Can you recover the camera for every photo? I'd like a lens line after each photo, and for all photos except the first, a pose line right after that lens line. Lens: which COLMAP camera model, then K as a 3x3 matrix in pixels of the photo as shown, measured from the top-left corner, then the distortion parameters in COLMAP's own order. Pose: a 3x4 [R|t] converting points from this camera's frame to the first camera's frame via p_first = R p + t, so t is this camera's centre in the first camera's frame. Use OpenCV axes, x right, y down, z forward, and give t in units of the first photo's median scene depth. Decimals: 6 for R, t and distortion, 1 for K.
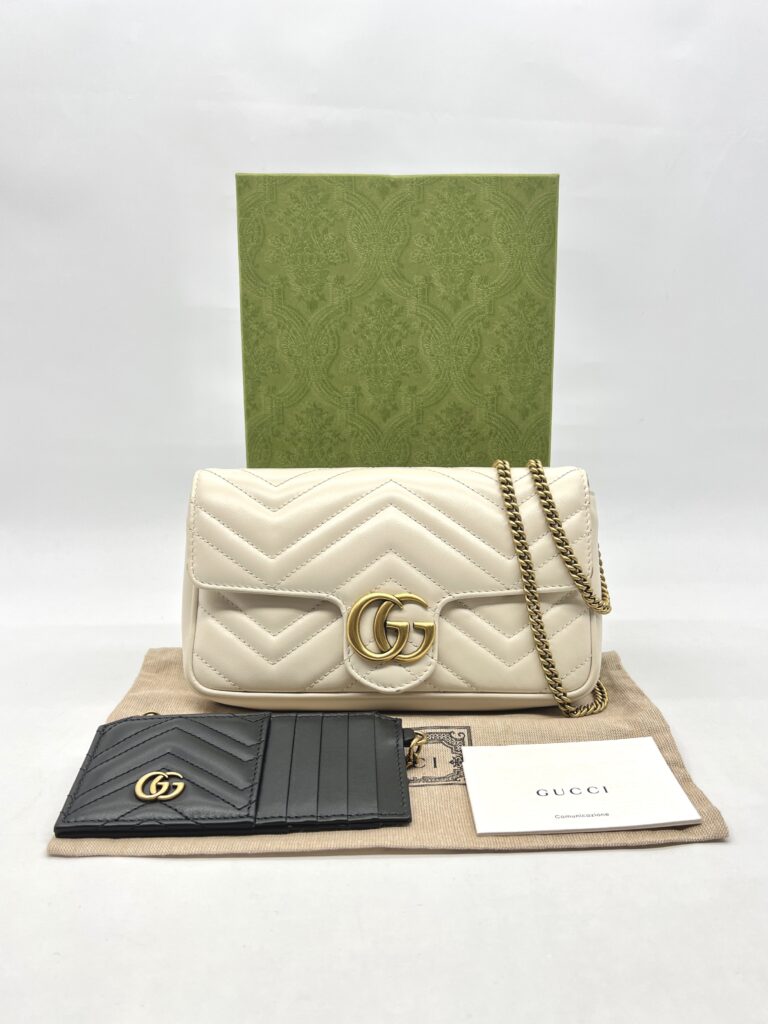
lens RADIAL K [[766.7, 0, 385.3], [0, 766.7, 512.7], [0, 0, 1]] dist [0.030965, 0.016512]
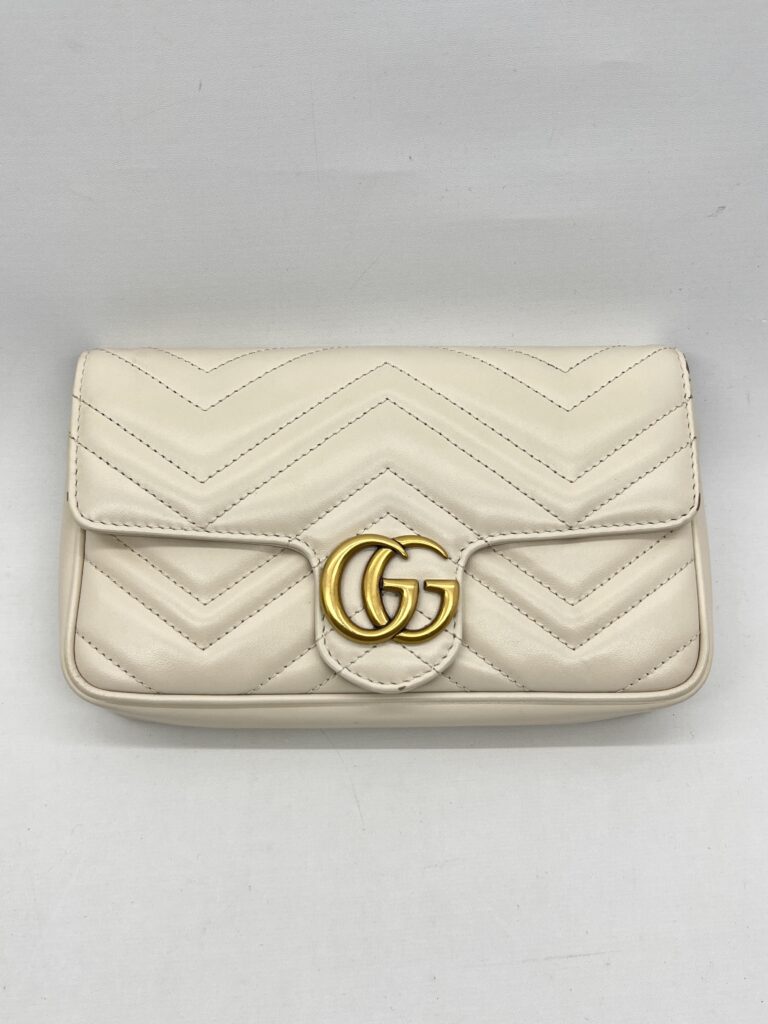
lens RADIAL K [[1012.4, 0, 382.7], [0, 1012.4, 510.6], [0, 0, 1]] dist [-0.024483, 0.000000]
pose [[0.999995, -0.002518, 0.001634, -0.000085], [0.002370, 0.996358, 0.085232, 0.011694], [-0.001843, -0.085228, 0.996360, 0.168584]]
